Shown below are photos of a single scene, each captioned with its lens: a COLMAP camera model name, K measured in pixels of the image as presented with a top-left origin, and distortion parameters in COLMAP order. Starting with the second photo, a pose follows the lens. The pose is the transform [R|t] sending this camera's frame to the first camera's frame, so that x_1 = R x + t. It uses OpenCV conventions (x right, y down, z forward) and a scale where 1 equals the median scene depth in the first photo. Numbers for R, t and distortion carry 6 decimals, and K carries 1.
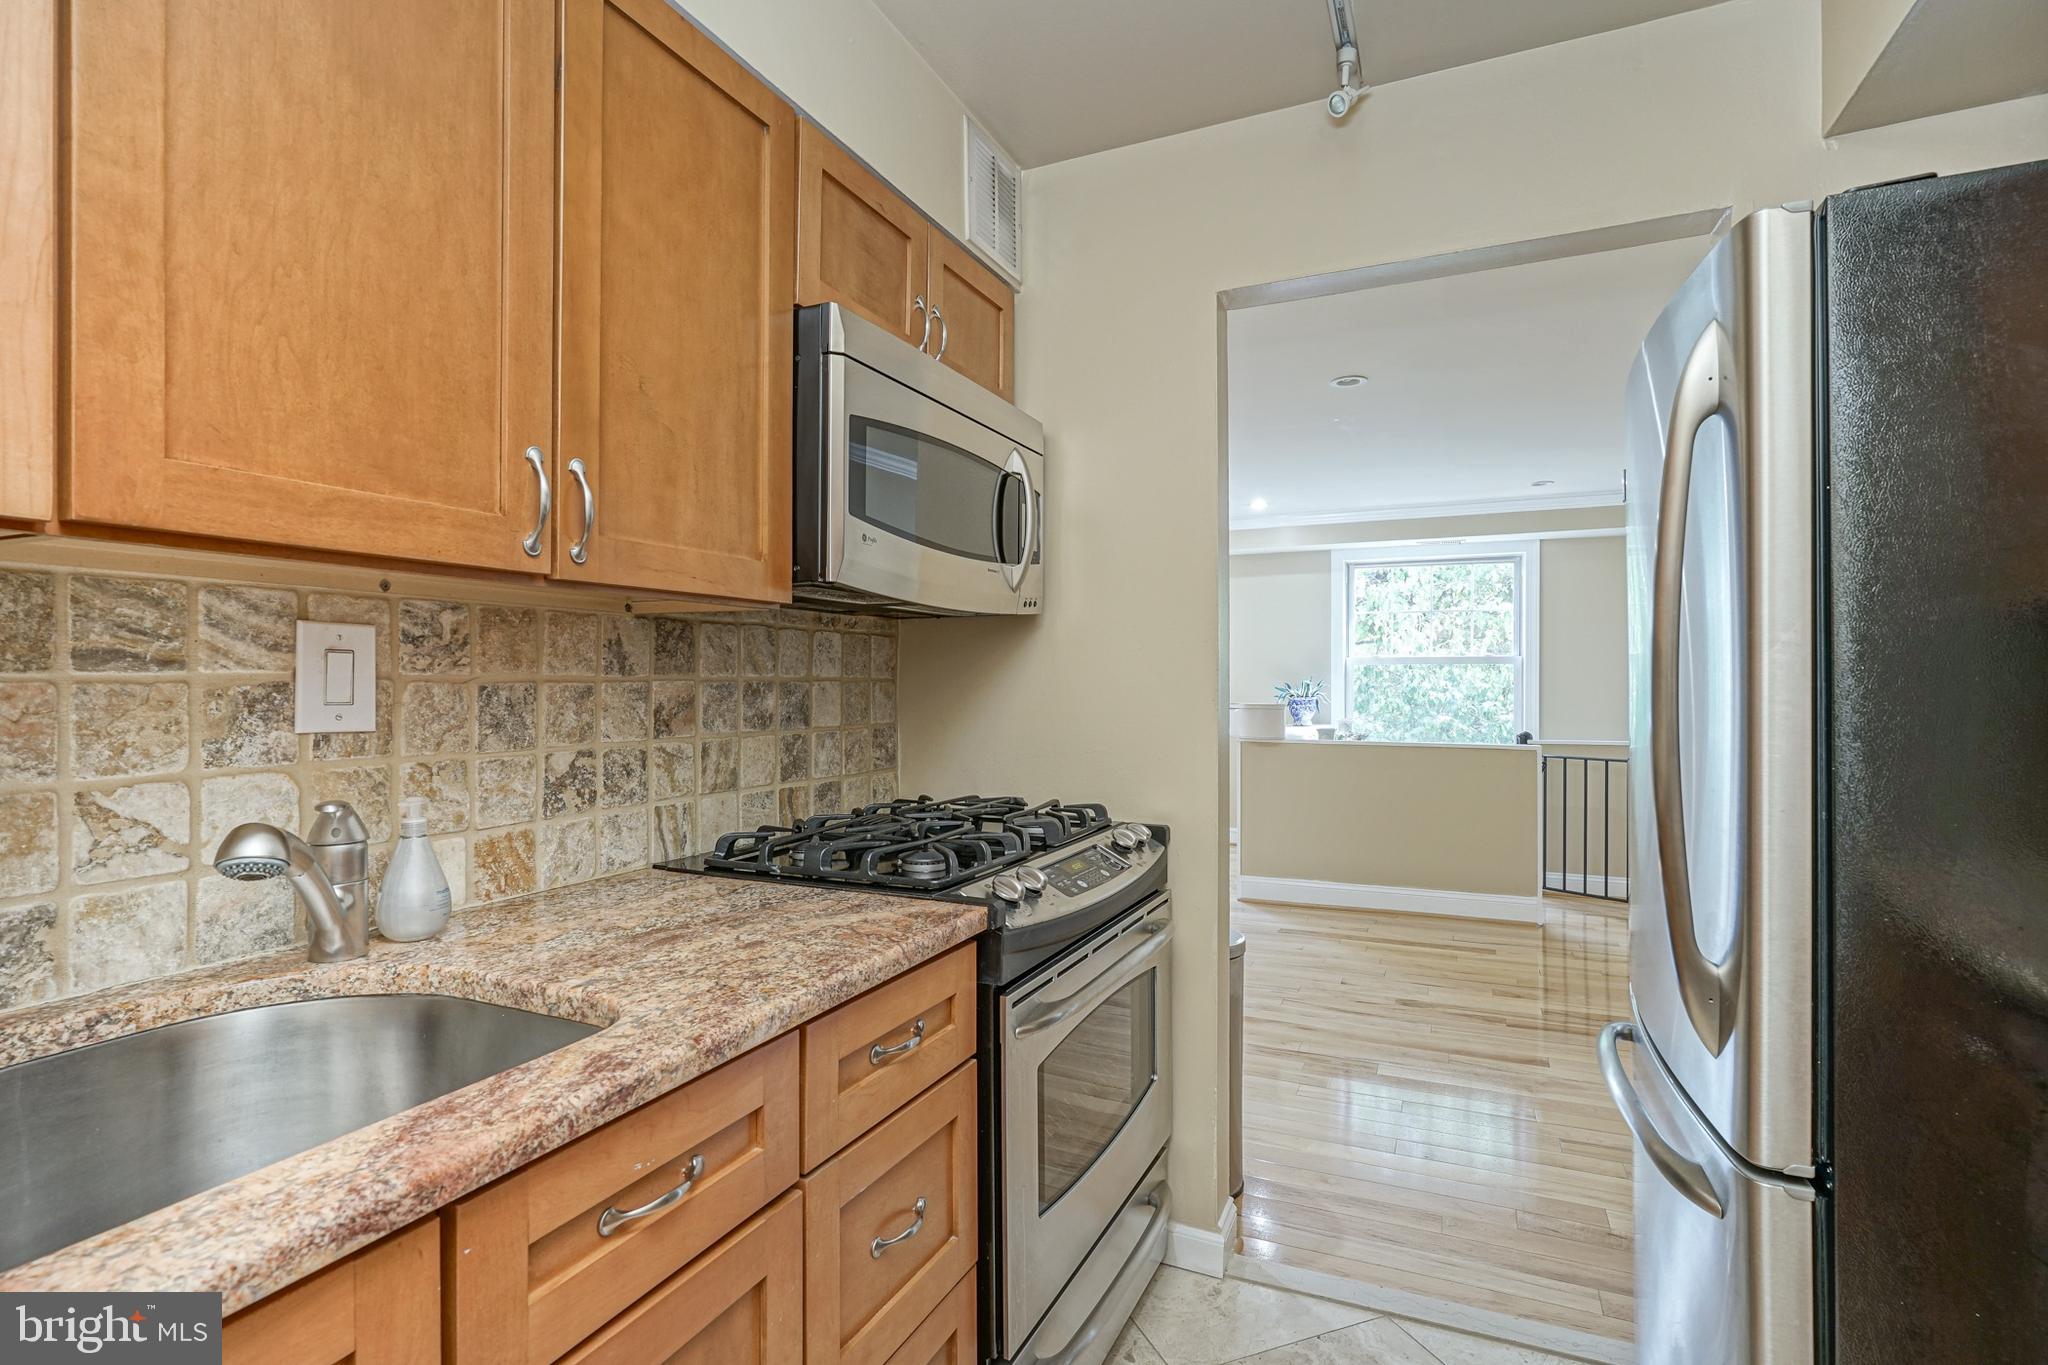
lens RADIAL K [[997.6, 0, 1017.1], [0, 997.6, 678.0], [0, 0, 1]] dist [-0.003593, 0.000225]
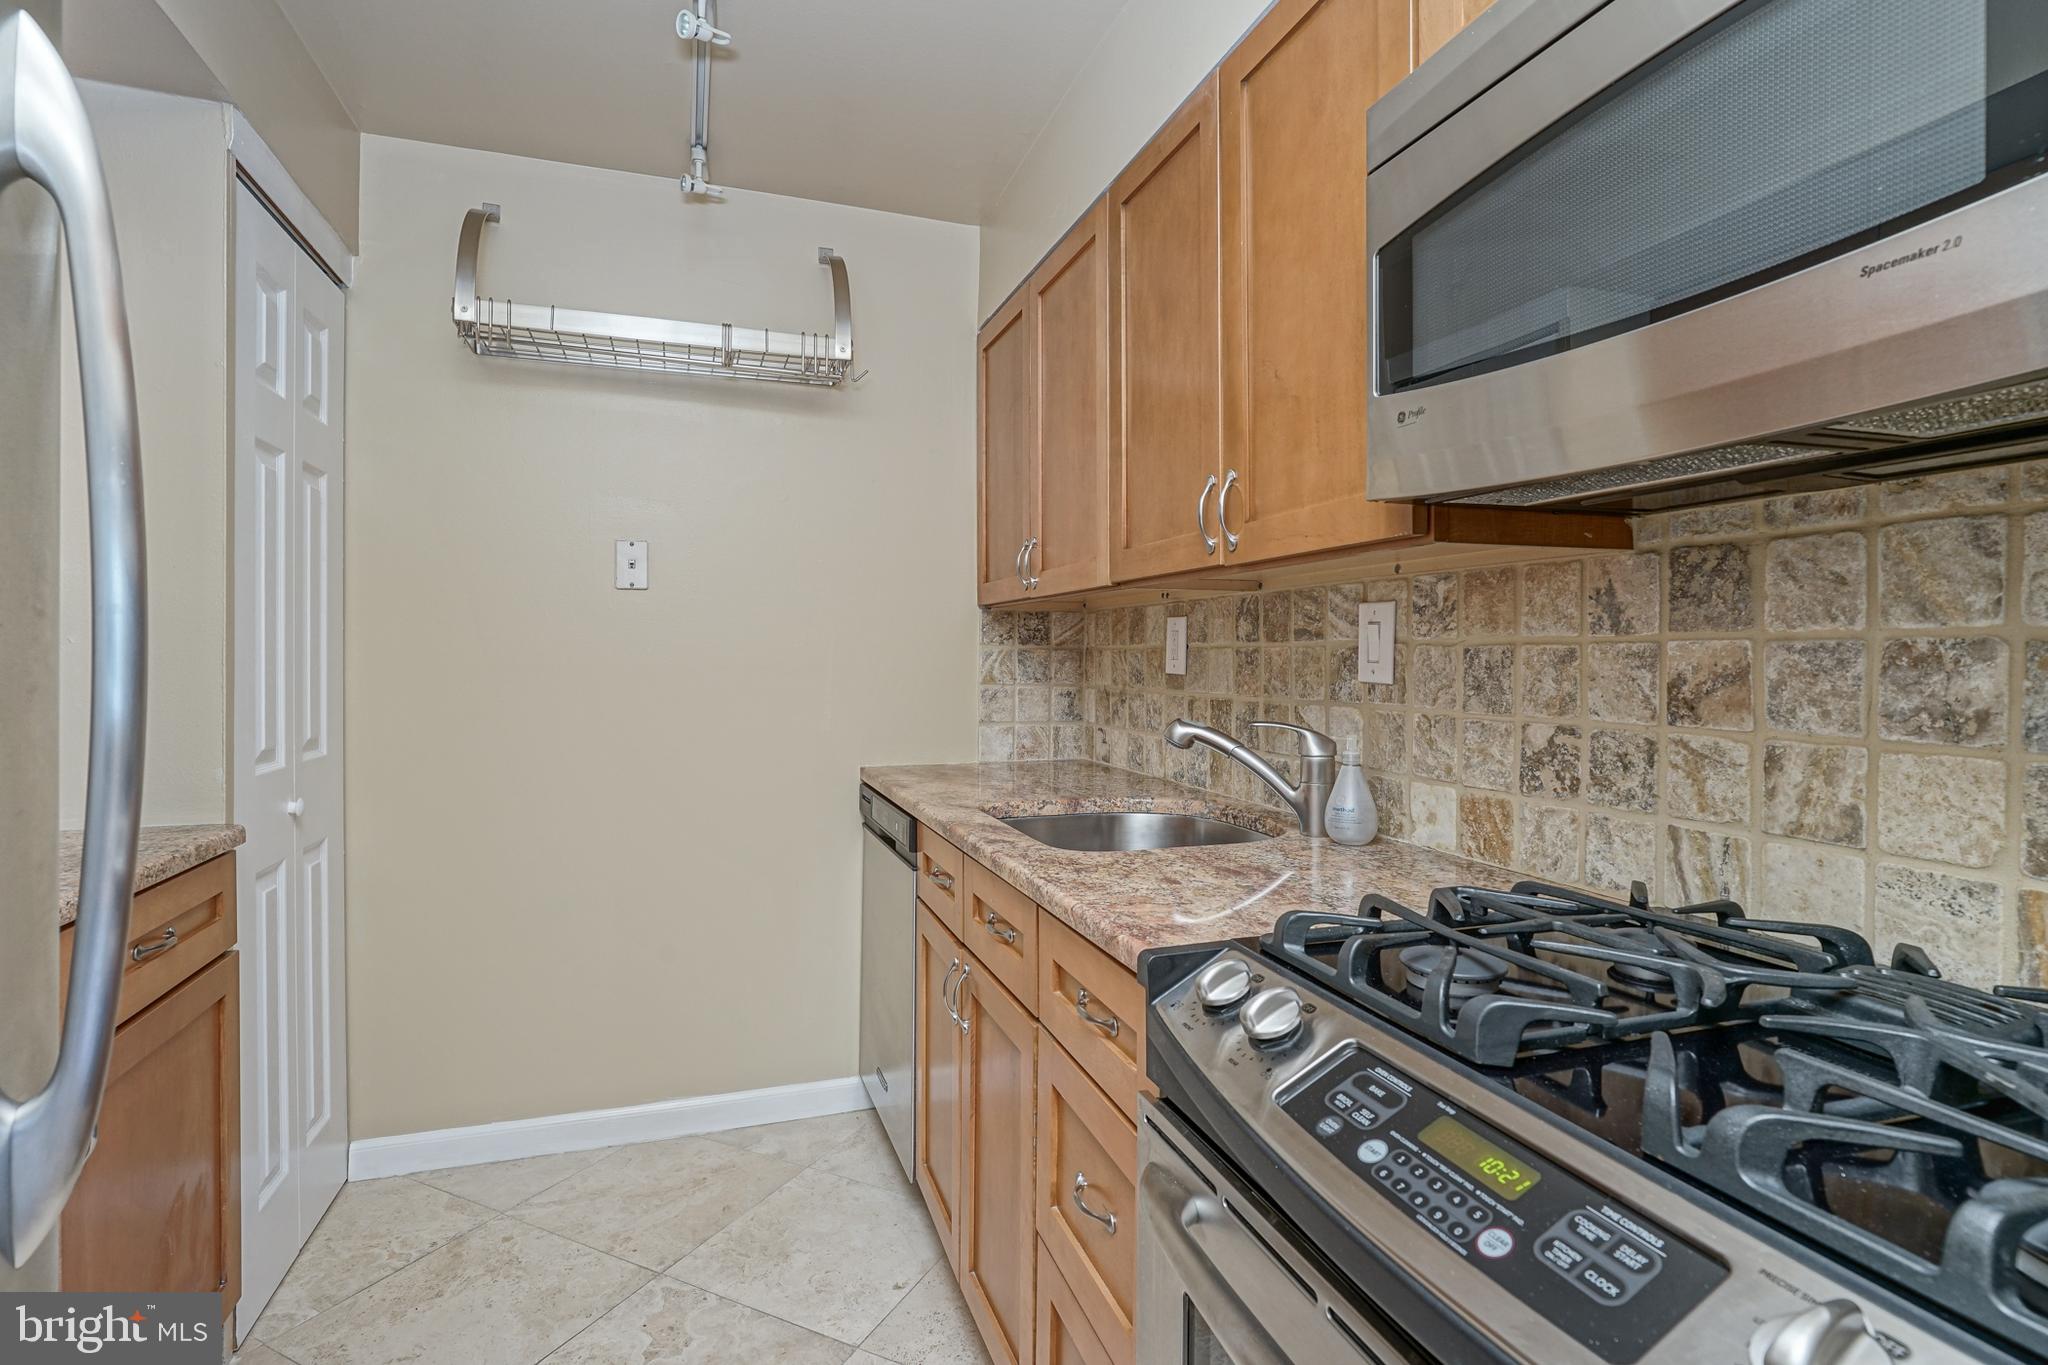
lens RADIAL K [[997.6, 0, 1007.5], [0, 997.6, 667.8], [0, 0, 1]] dist [-0.003593, 0.000225]
pose [[-0.736260, 0.009011, -0.676639, 0.472237], [0.002266, 0.999939, 0.010851, 0.014079], [0.676695, 0.006456, -0.736235, 1.304176]]
